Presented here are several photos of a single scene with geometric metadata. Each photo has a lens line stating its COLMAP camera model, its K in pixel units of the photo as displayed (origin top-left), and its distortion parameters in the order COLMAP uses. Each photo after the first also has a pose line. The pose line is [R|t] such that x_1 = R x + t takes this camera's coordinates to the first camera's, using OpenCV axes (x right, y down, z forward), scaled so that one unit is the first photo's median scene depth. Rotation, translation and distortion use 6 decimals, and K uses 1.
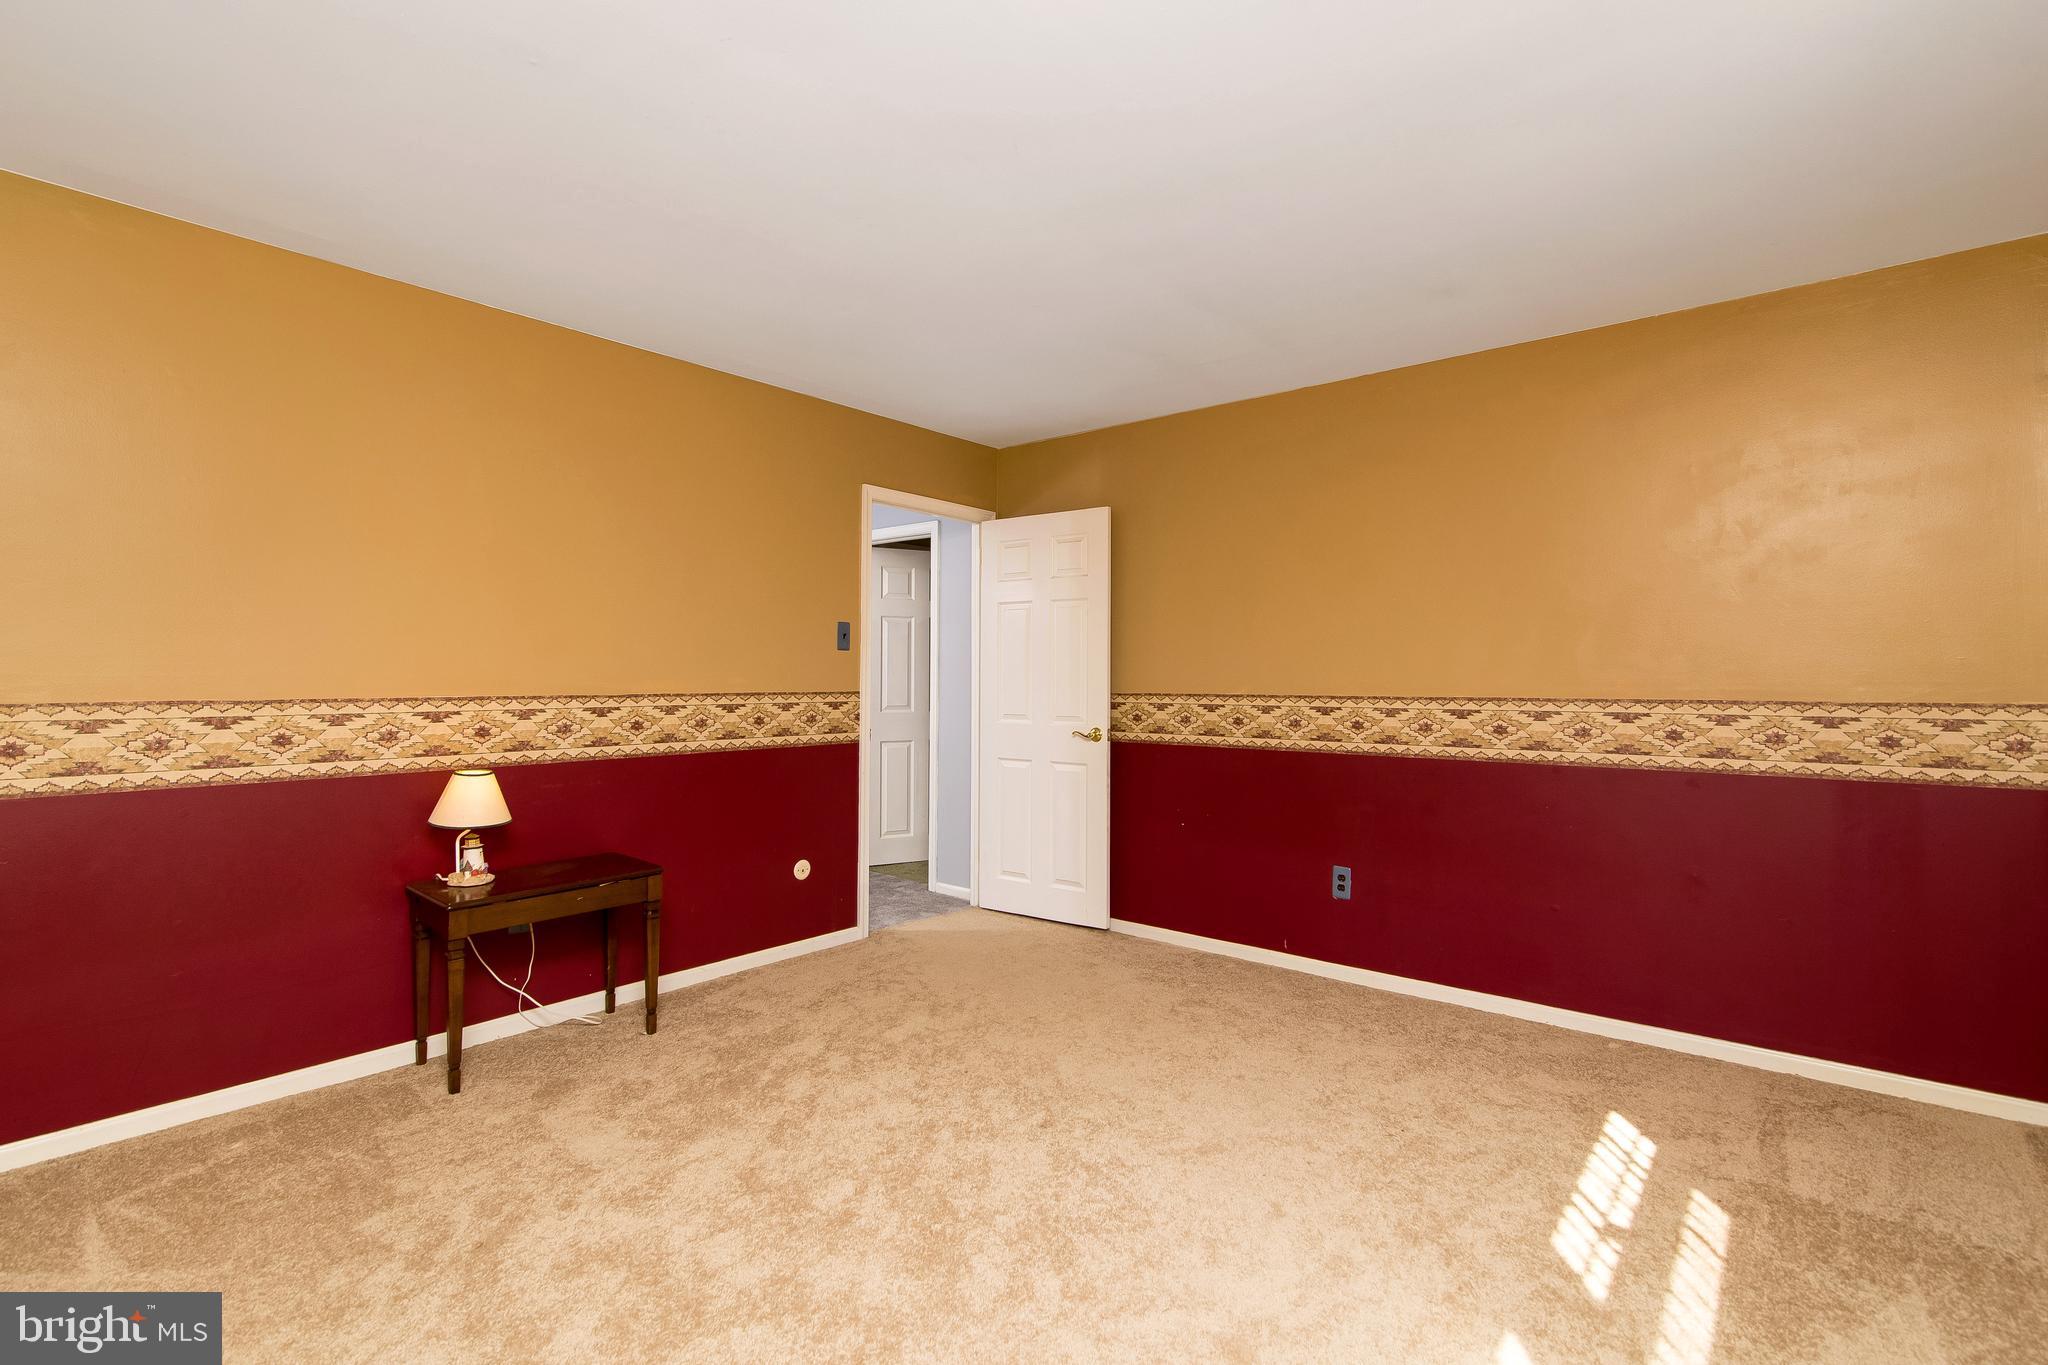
lens RADIAL K [[940.0, 0, 1033.8], [0, 940.0, 681.5], [0, 0, 1]] dist [0.000537, 0.000008]
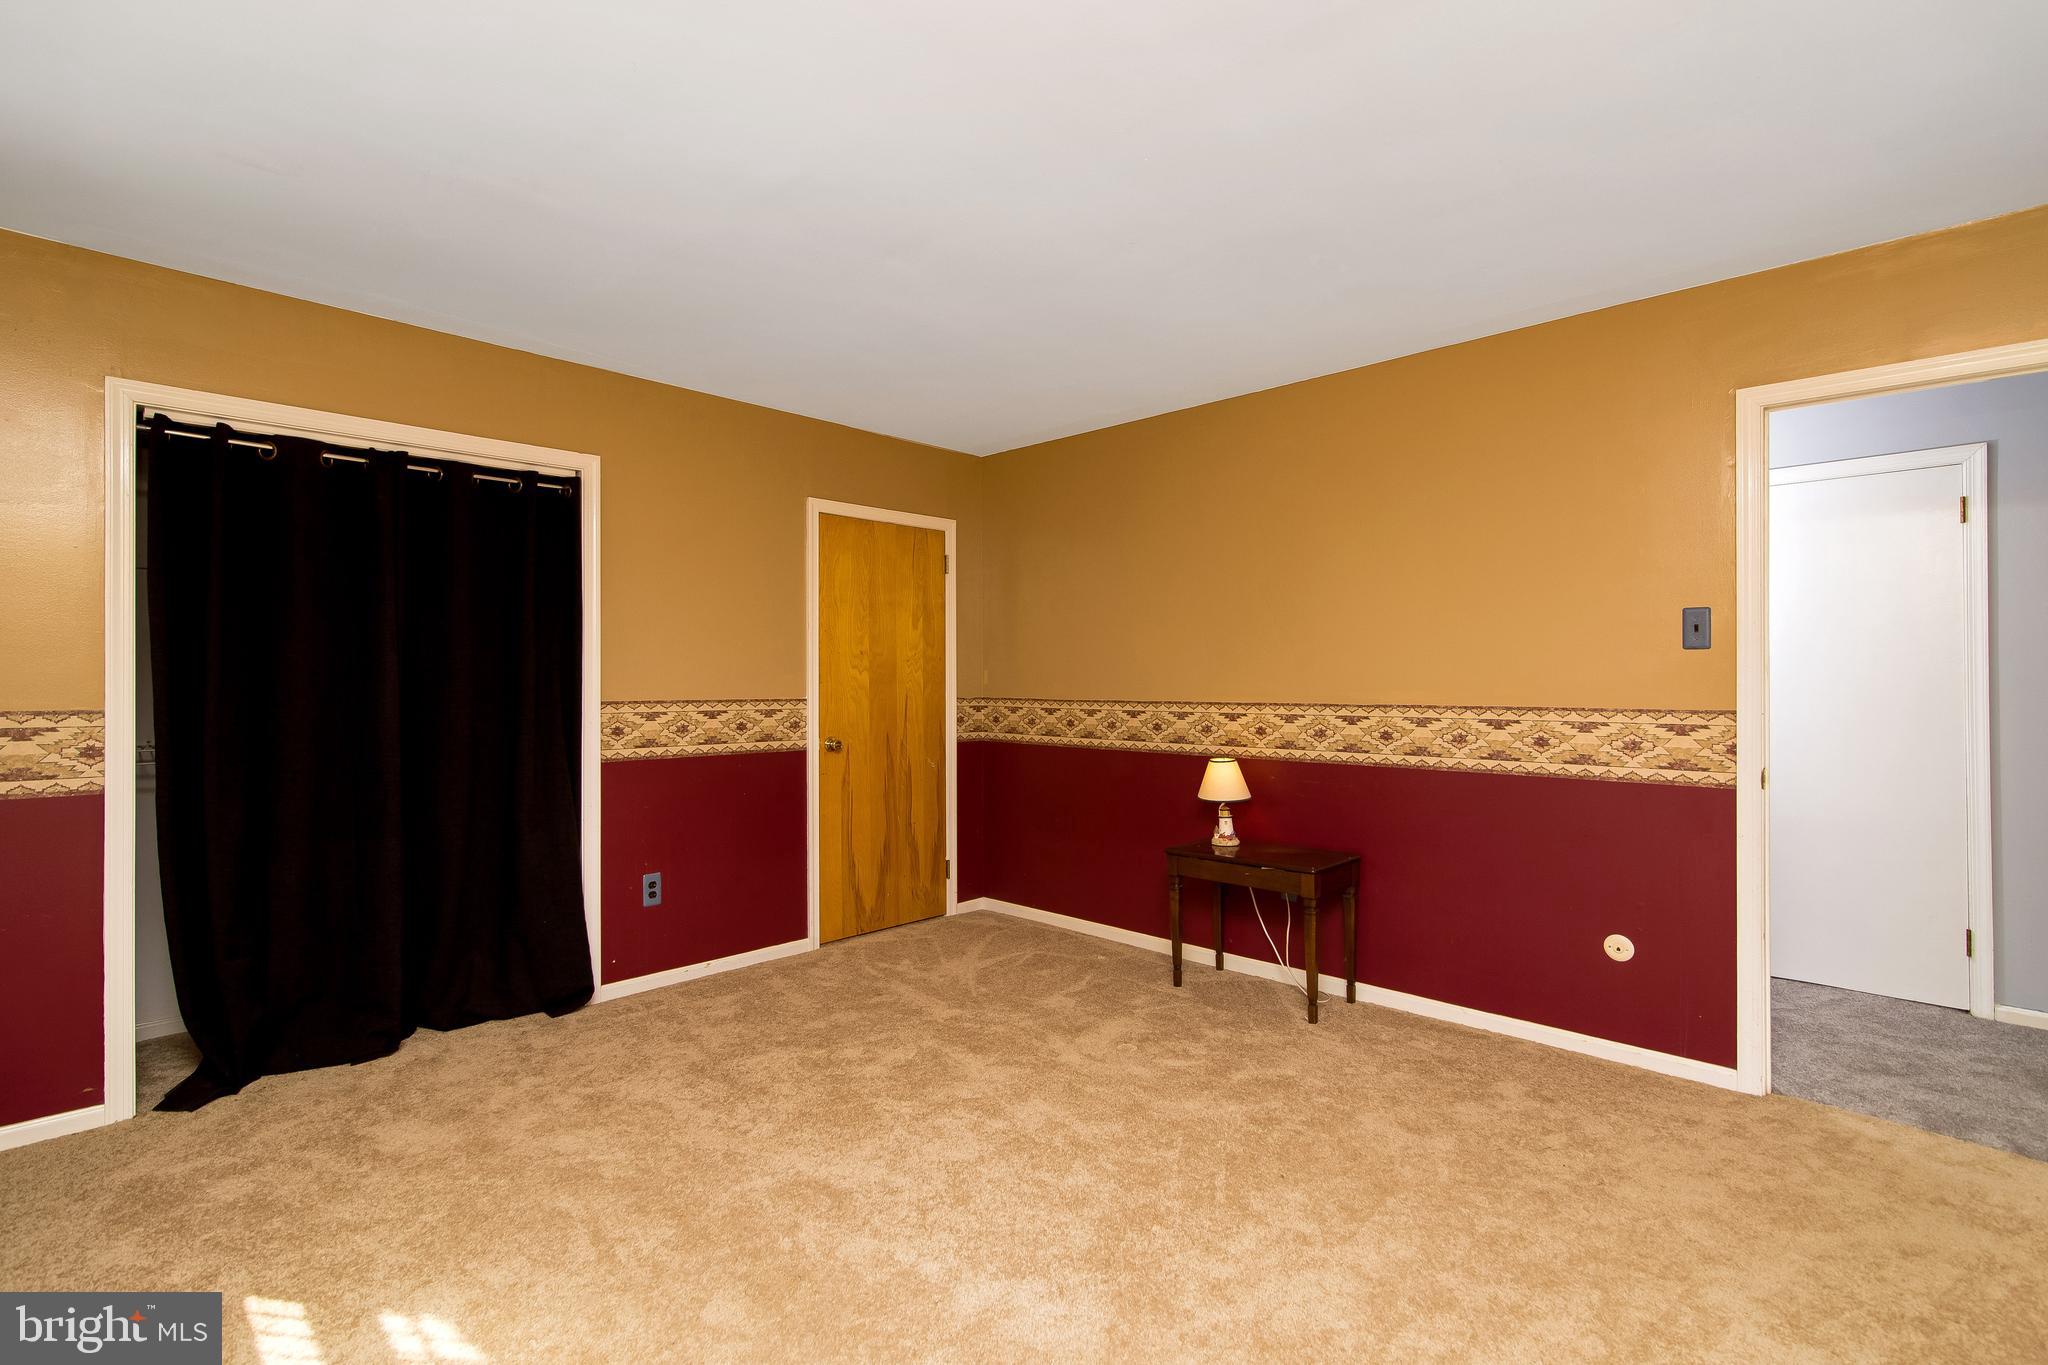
lens RADIAL K [[940.0, 0, 1033.8], [0, 940.0, 681.5], [0, 0, 1]] dist [0.000537, 0.000008]
pose [[-0.062949, -0.005319, -0.998003, 0.507336], [-0.006832, 0.999965, -0.004899, -0.003211], [0.997993, 0.006510, -0.062984, 0.562426]]
